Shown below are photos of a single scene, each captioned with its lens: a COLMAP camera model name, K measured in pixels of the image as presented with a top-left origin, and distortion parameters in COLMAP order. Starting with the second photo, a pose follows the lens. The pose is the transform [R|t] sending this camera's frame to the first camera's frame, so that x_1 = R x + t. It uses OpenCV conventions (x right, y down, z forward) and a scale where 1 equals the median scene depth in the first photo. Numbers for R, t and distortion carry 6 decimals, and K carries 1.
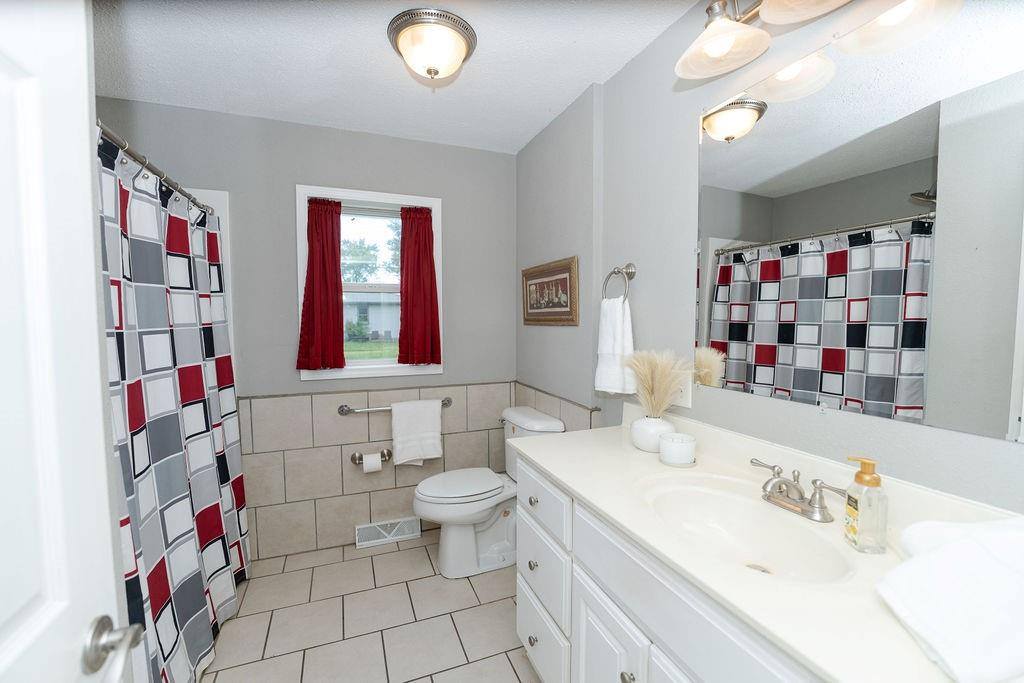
lens RADIAL K [[427.8, 0, 508.9], [0, 427.8, 340.8], [0, 0, 1]] dist [-0.027308, 0.003208]
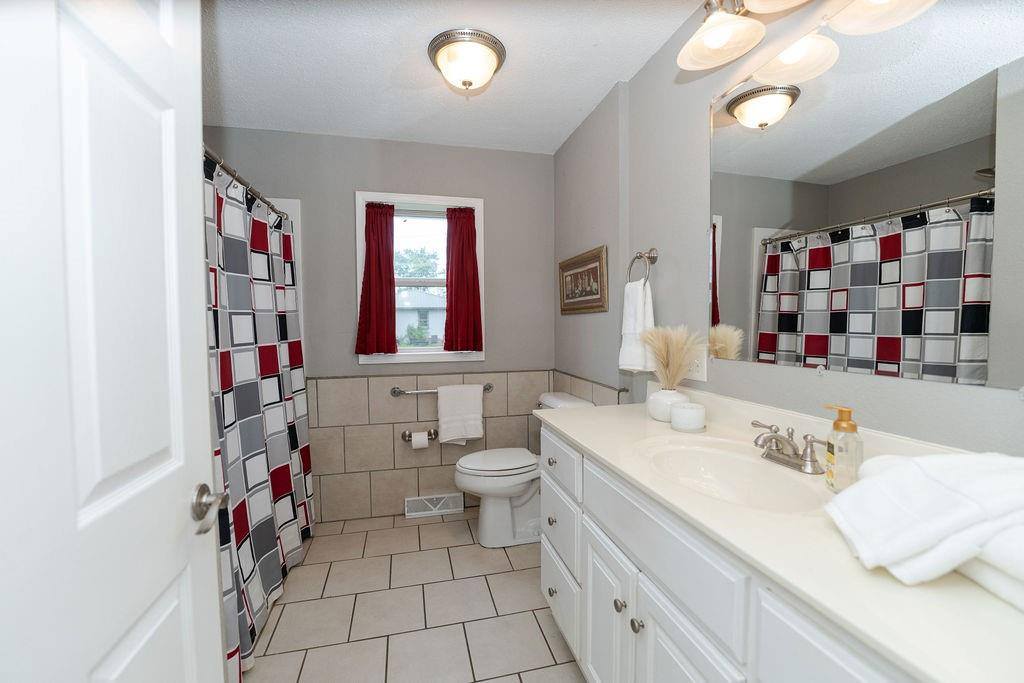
lens RADIAL K [[431.2, 0, 508.4], [0, 431.2, 340.9], [0, 0, 1]] dist [-0.026226, 0.002567]
pose [[0.990244, -0.001562, -0.139334, 0.070499], [-0.000874, 0.999848, -0.017419, 0.058666], [0.139340, 0.017371, 0.990092, -0.084066]]
